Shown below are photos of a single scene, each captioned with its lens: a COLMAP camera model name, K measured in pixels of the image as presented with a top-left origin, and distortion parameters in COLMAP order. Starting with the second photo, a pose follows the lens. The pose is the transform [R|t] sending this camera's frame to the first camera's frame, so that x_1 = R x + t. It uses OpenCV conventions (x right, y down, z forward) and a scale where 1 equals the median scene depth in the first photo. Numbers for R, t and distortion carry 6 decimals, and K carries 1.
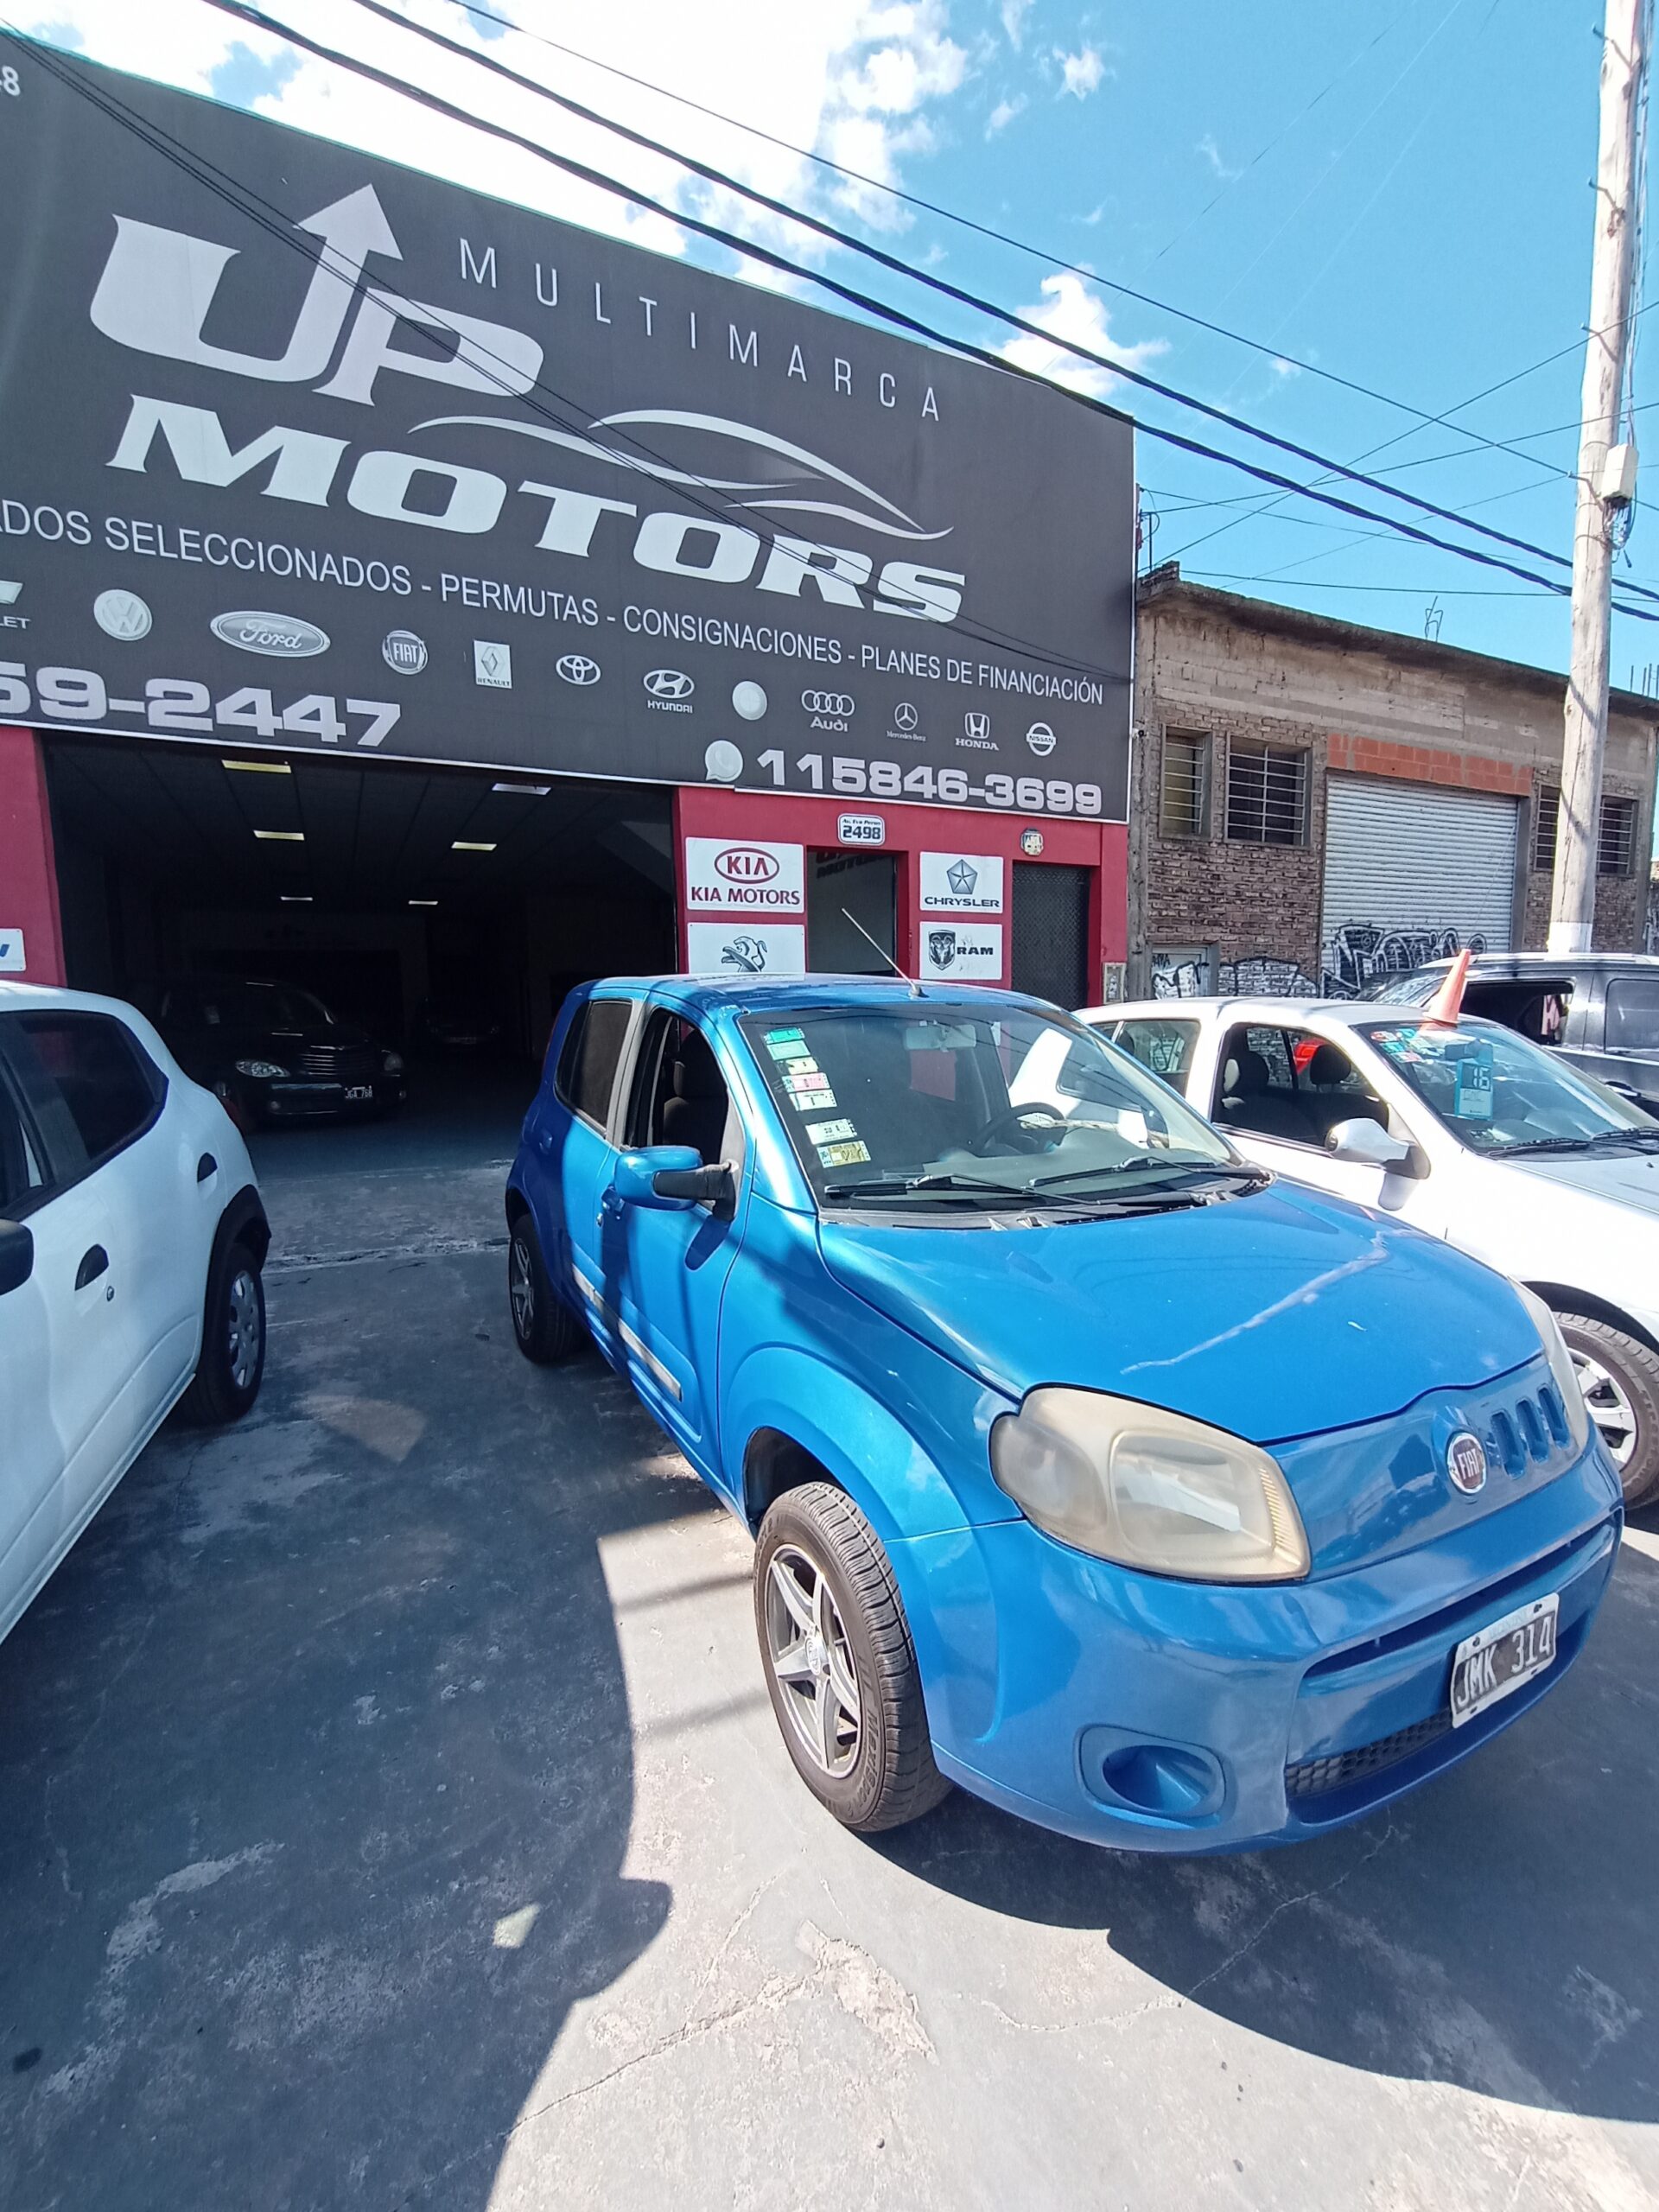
lens RADIAL K [[989.0, 0, 844.8], [0, 989.0, 1114.9], [0, 0, 1]] dist [-0.004242, -0.001048]
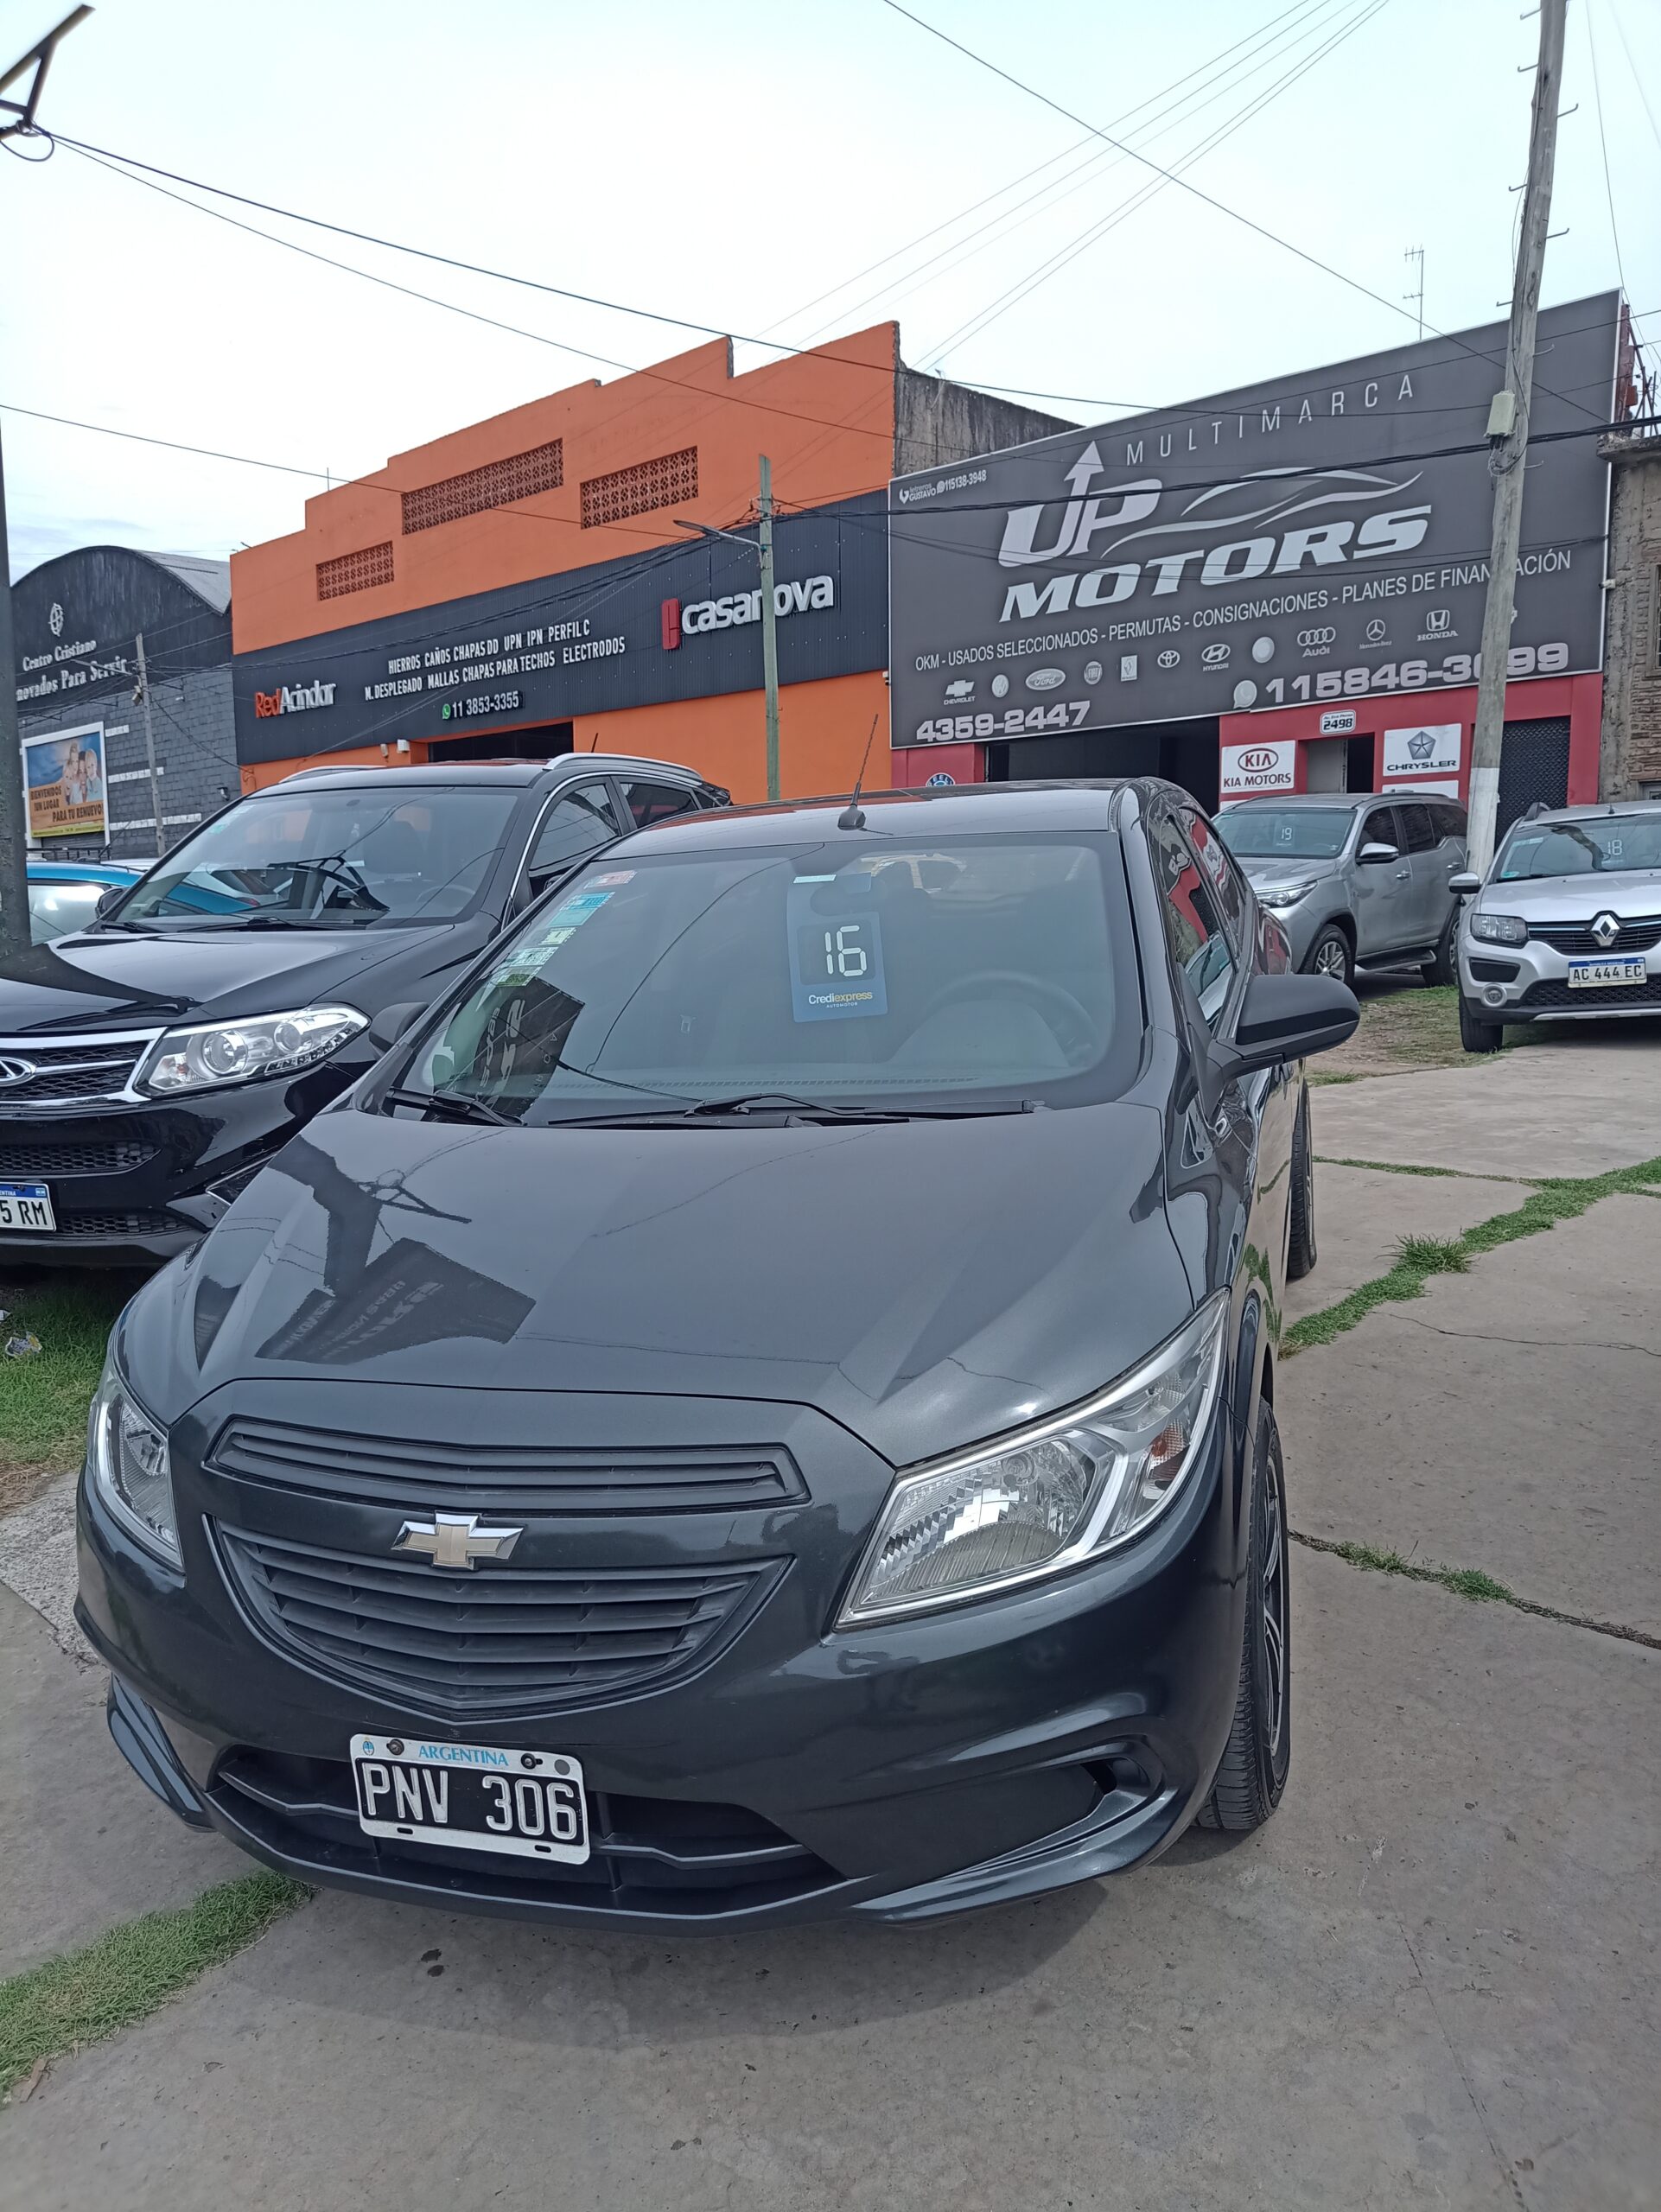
lens RADIAL K [[1627.5, 0, 832.3], [0, 1627.5, 1110.3], [0, 0, 1]] dist [0.116799, -0.226393]
pose [[0.290479, 0.123709, -0.948851, 2.110653], [-0.106671, 0.989613, 0.096368, 0.100444], [0.950917, 0.073222, 0.300658, -0.318073]]
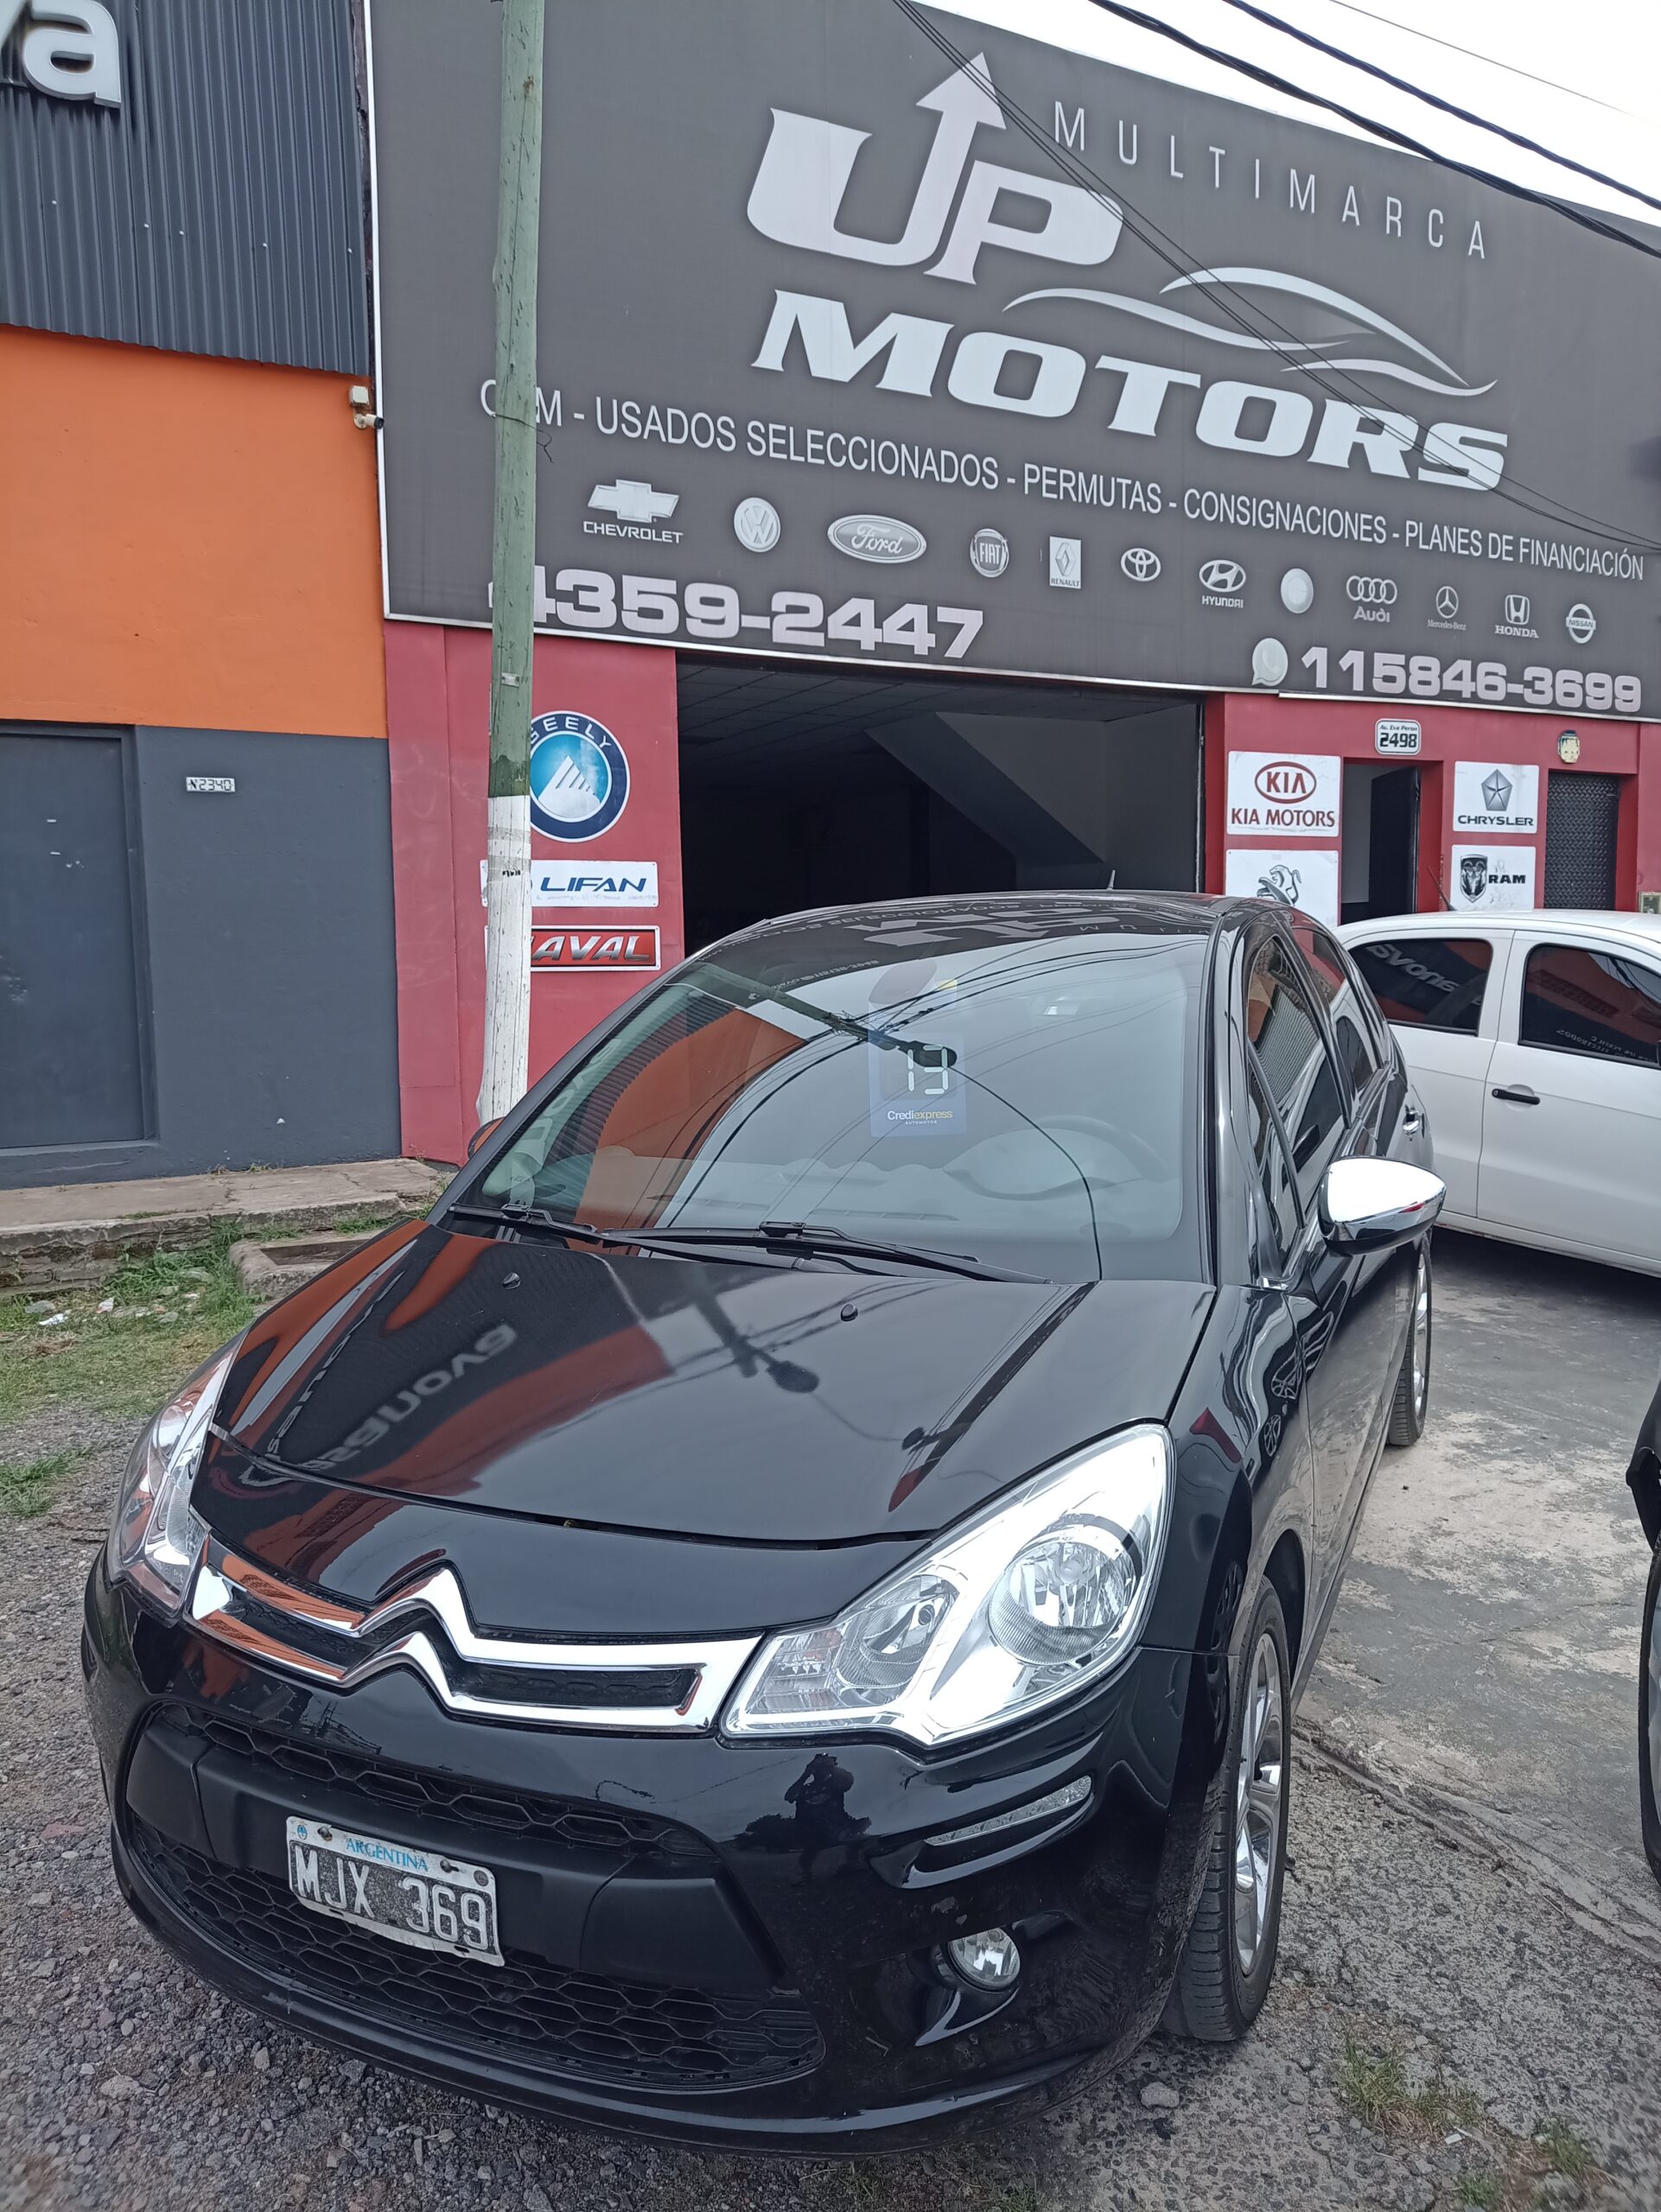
lens RADIAL K [[1627.5, 0, 832.3], [0, 1627.5, 1110.3], [0, 0, 1]] dist [0.116799, -0.226393]
pose [[0.999786, -0.004178, 0.020268, -0.514289], [0.004561, 0.999811, -0.018893, 0.056589], [-0.020185, 0.018982, 0.999616, -0.405820]]
